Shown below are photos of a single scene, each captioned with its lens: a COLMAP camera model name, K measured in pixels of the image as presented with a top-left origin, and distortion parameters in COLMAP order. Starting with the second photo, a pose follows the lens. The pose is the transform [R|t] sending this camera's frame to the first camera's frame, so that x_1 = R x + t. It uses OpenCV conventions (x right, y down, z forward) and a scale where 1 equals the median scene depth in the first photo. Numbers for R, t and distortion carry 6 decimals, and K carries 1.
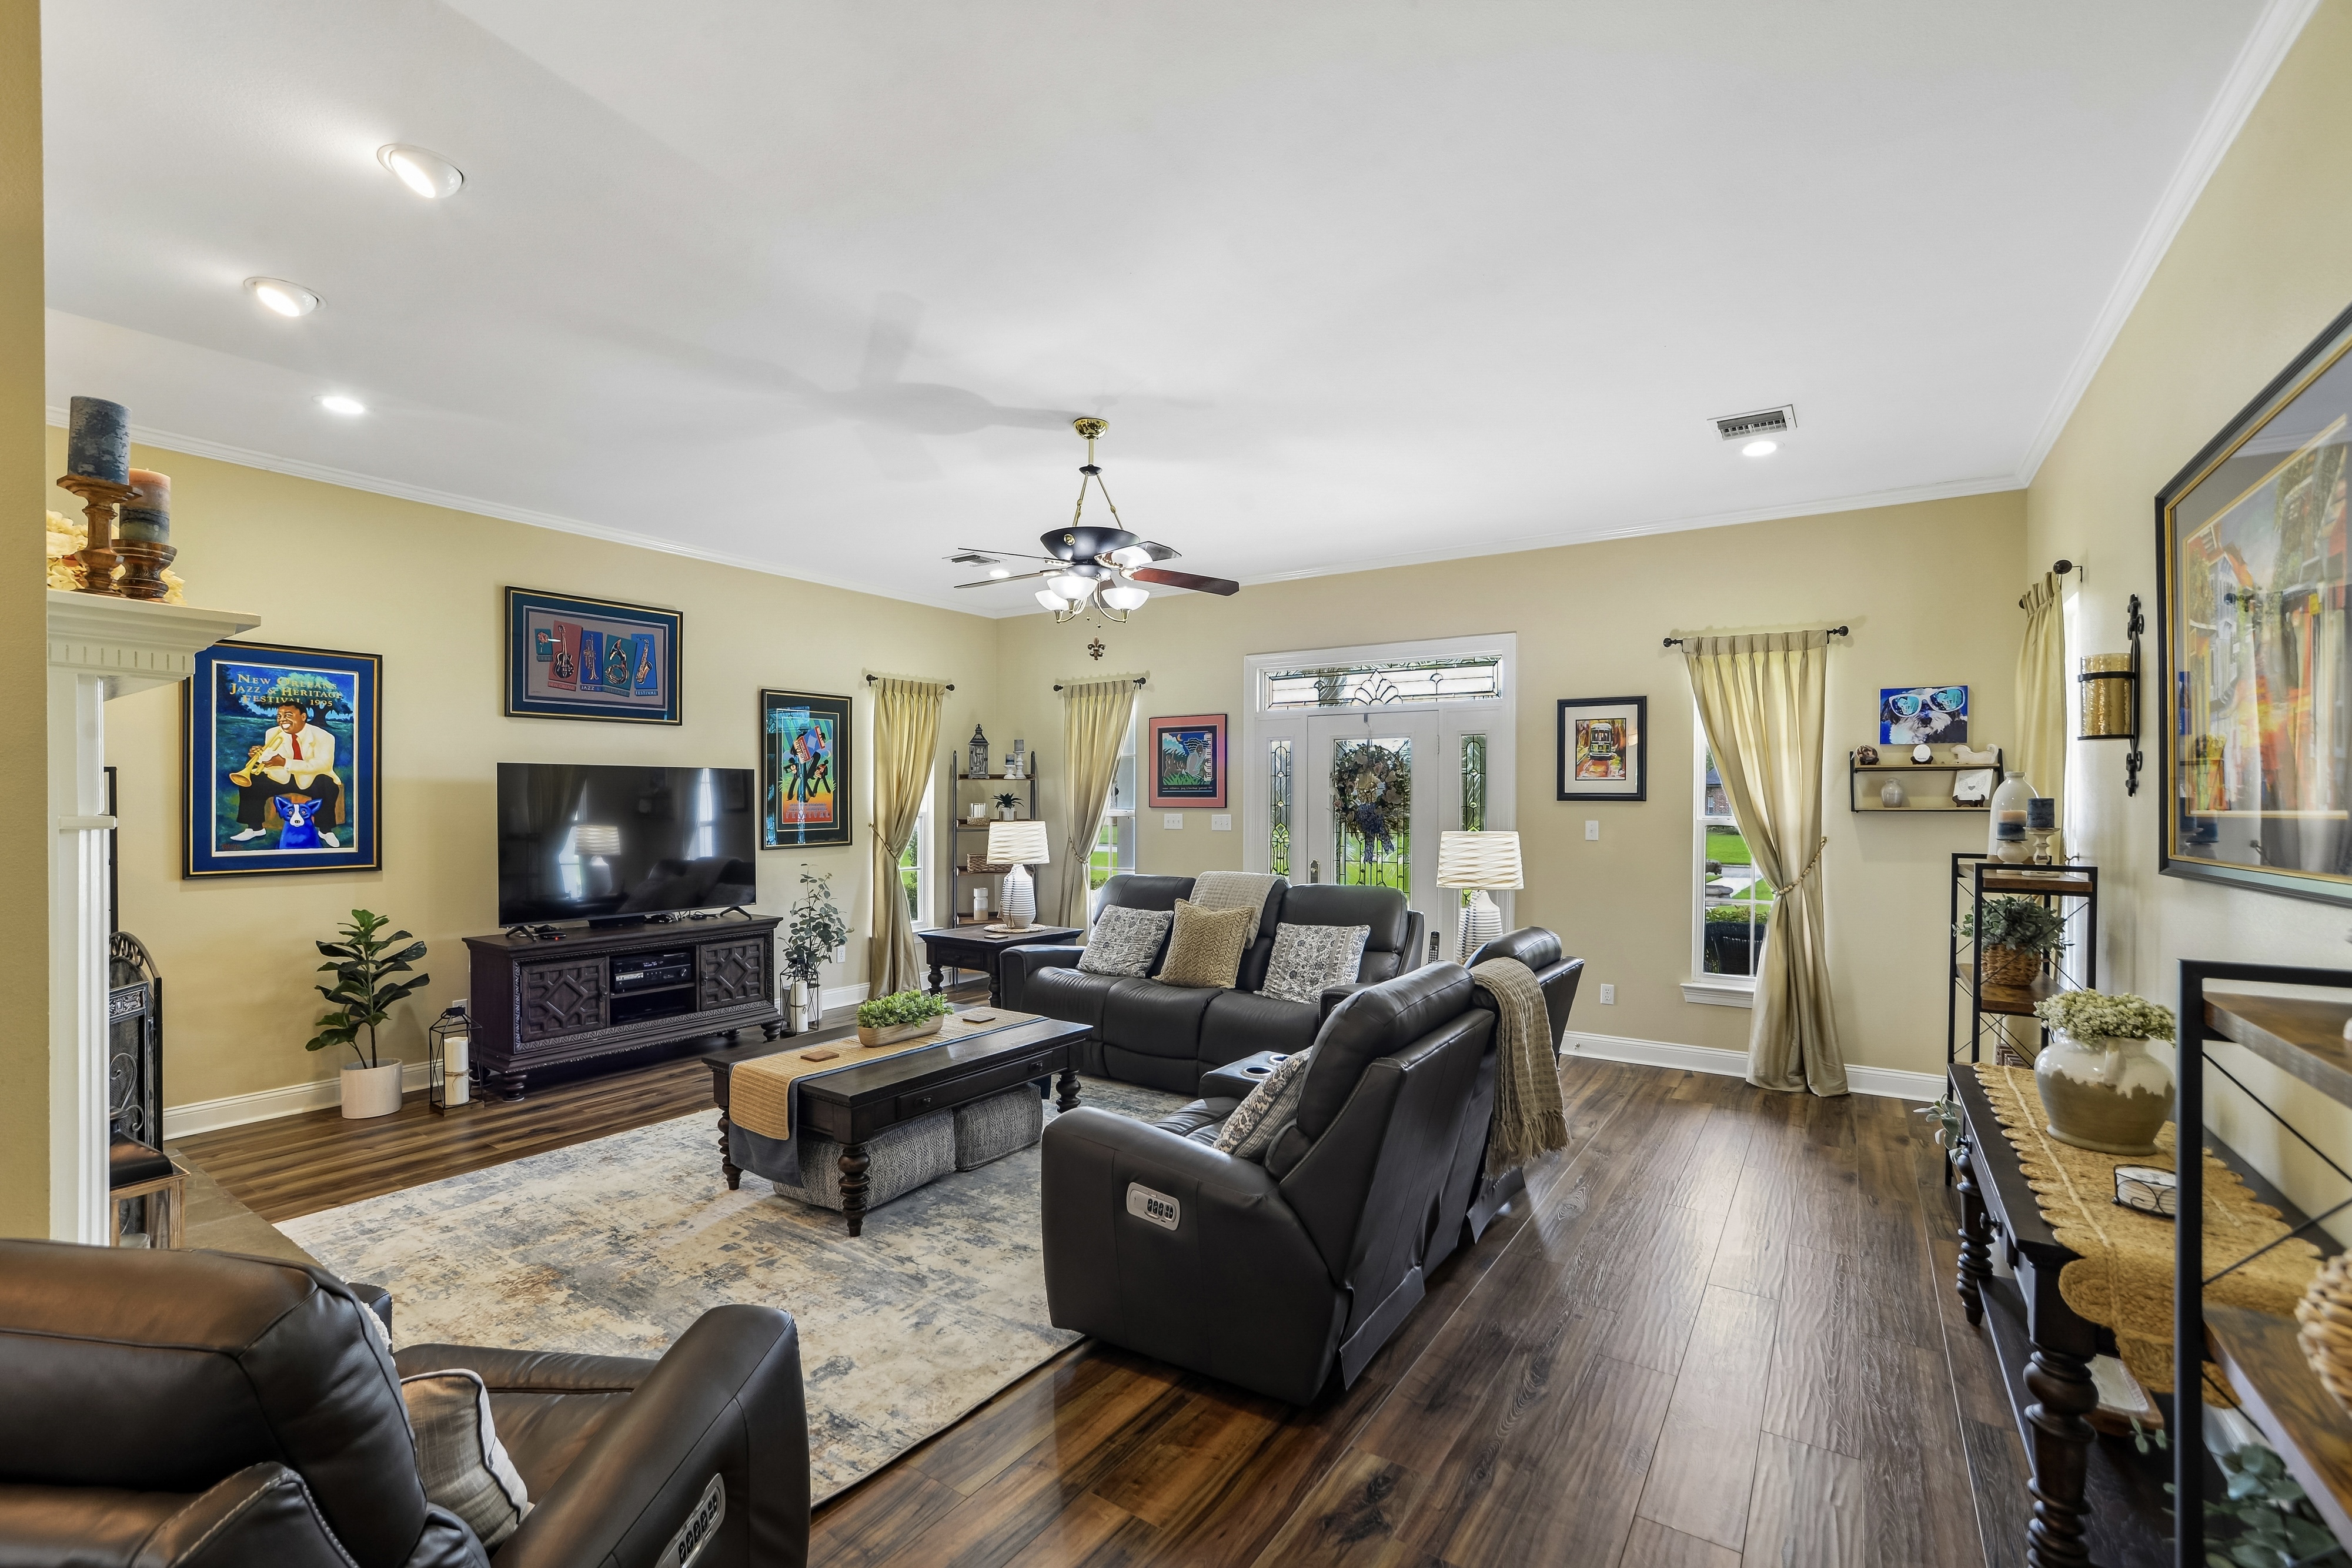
lens RADIAL K [[1022.8, 0, 1176.5], [0, 1022.8, 799.5], [0, 0, 1]] dist [-0.002958, -0.000065]
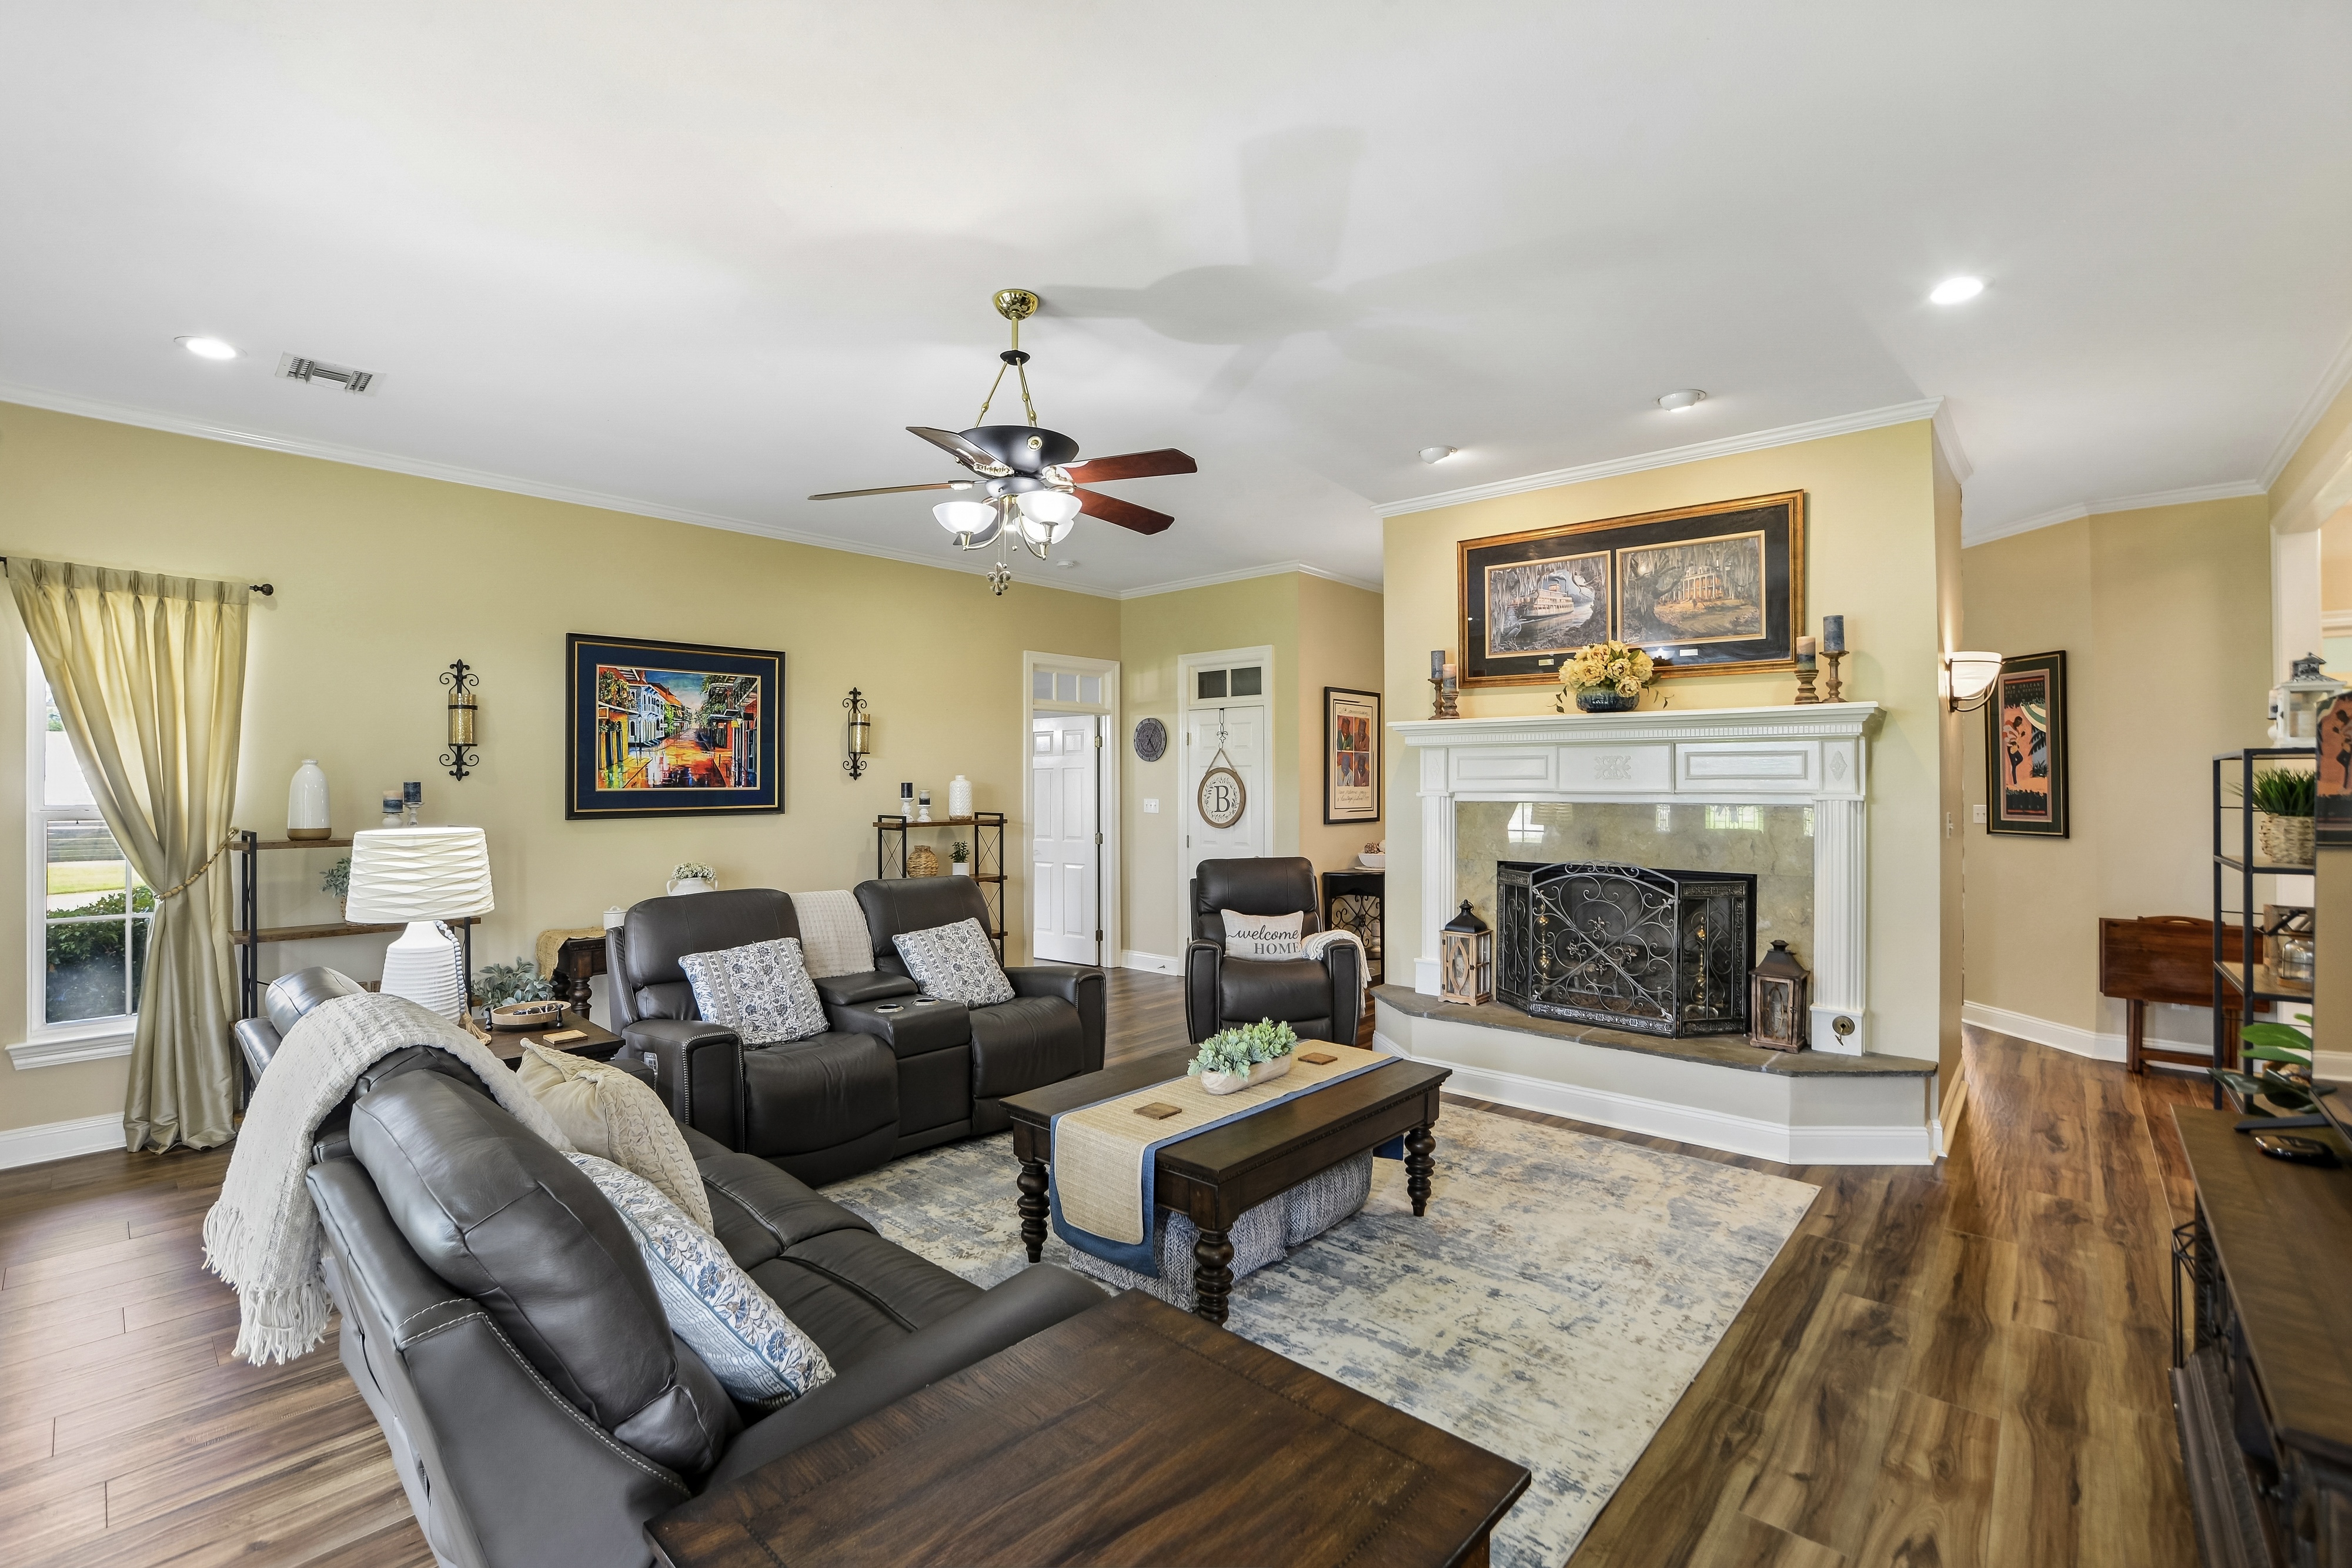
lens RADIAL K [[959.0, 0, 1168.3], [0, 959.0, 792.8], [0, 0, 1]] dist [0.000074, 0.000011]
pose [[-0.987897, -0.001421, 0.155103, -0.307820], [-0.002767, 0.999960, -0.008466, 0.013574], [-0.155084, -0.008793, -0.987862, 1.674820]]
